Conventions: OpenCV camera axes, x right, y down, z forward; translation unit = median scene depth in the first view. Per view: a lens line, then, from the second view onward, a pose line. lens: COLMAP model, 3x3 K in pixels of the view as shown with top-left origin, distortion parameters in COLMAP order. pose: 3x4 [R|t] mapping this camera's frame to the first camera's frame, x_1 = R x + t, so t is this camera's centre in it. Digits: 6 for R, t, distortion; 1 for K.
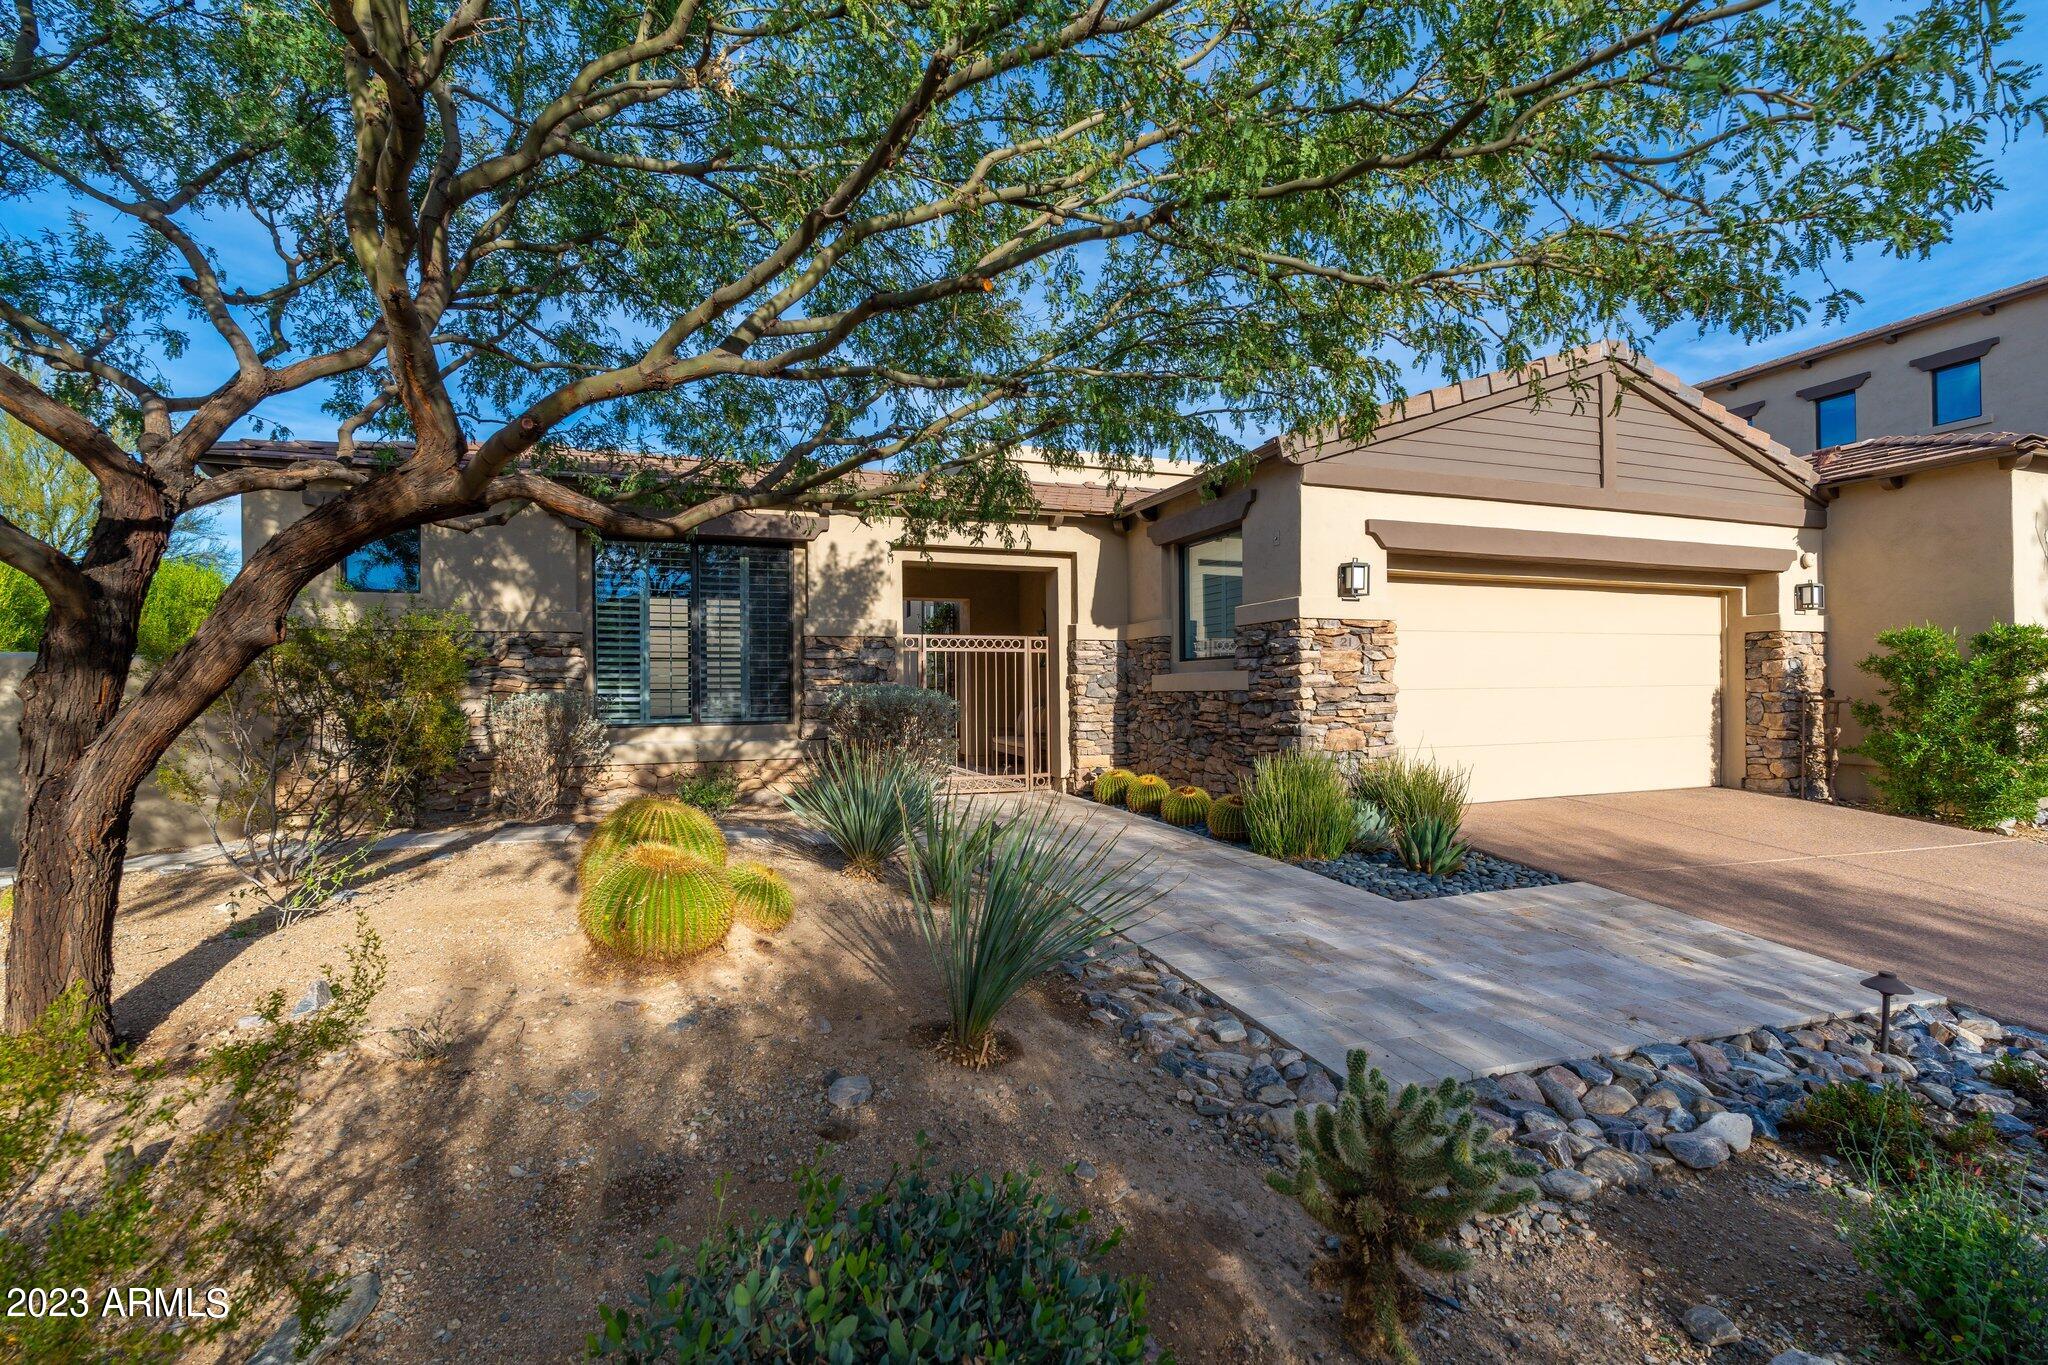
lens RADIAL K [[891.5, 0, 1024.0], [0, 891.5, 682.5], [0, 0, 1]] dist [-0.000444, 0.000210]
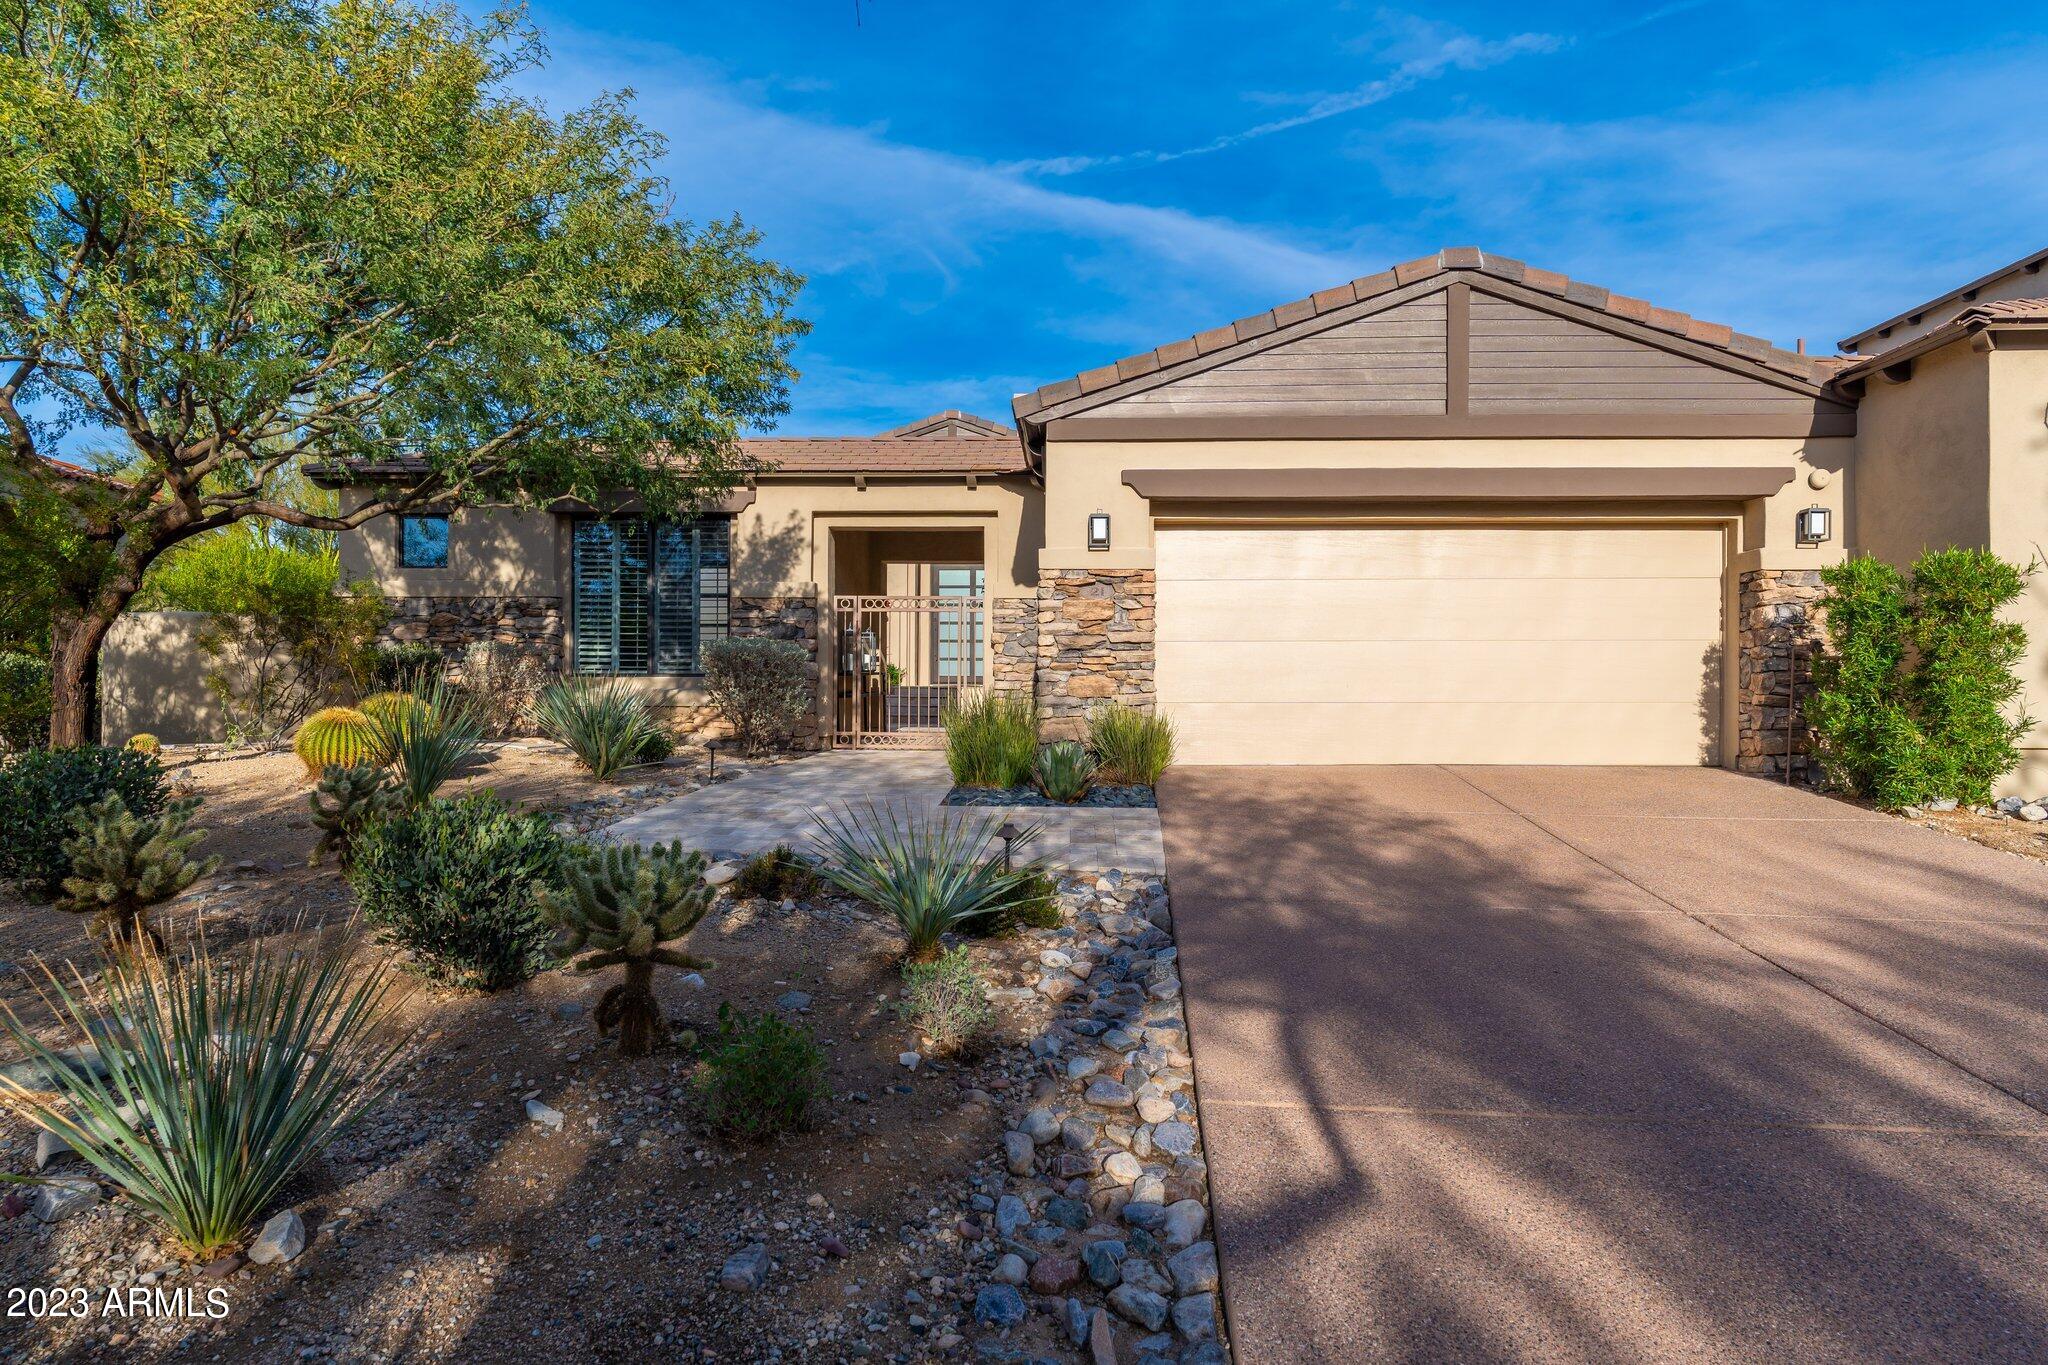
lens RADIAL K [[1198.6, 0, 1024.0], [0, 1198.6, 682.5], [0, 0, 1]] dist [0.000075, -0.000185]
pose [[0.921881, 0.008778, -0.387373, 0.670975], [-0.008402, 0.999961, 0.002665, 0.046332], [0.387381, 0.000798, 0.921919, -0.247372]]
